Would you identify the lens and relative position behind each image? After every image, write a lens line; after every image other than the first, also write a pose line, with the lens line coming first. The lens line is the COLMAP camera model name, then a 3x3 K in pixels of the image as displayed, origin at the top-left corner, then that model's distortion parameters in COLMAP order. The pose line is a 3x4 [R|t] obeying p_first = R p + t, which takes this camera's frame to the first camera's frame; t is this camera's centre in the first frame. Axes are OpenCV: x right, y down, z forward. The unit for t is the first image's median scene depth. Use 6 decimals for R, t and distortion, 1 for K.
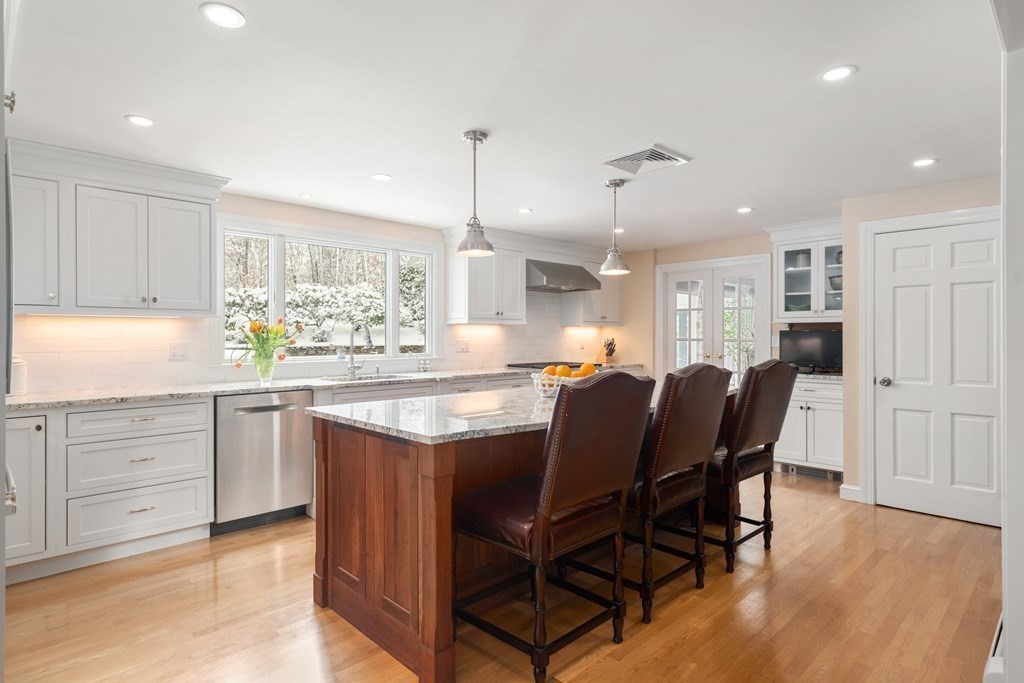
lens RADIAL K [[554.7, 0, 512.2], [0, 554.7, 334.1], [0, 0, 1]] dist [-0.000919, -0.000111]
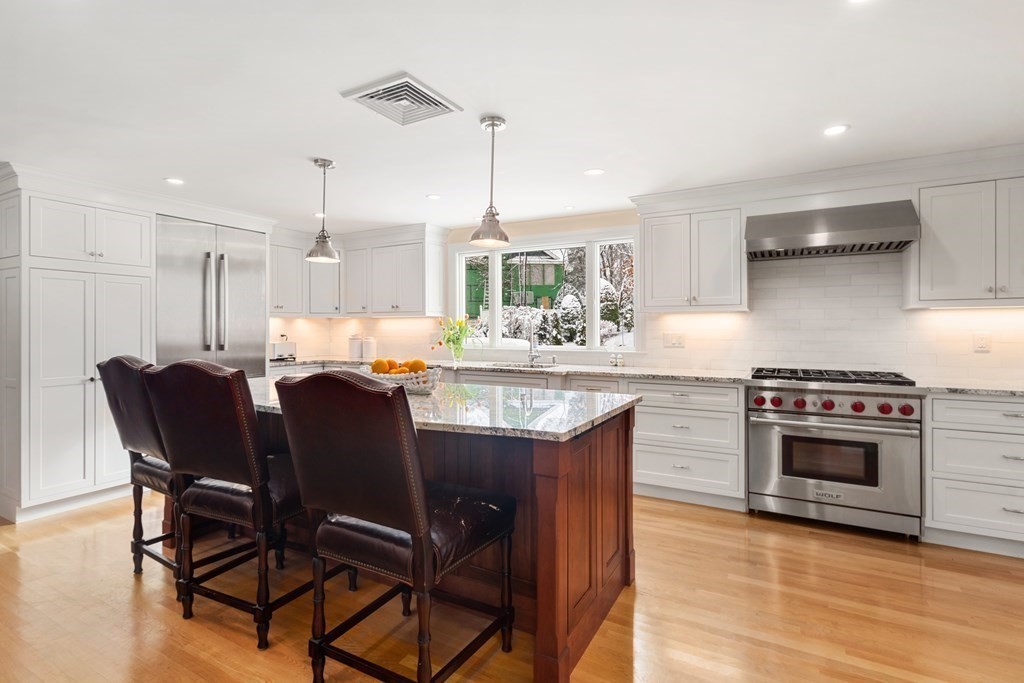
lens RADIAL K [[500.6, 0, 510.1], [0, 500.6, 333.4], [0, 0, 1]] dist [0.001904, 0.002380]
pose [[0.283524, 0.009498, -0.958918, 0.728616], [0.005339, 0.999920, 0.011483, 0.002344], [0.958950, -0.008376, 0.283450, 0.722502]]
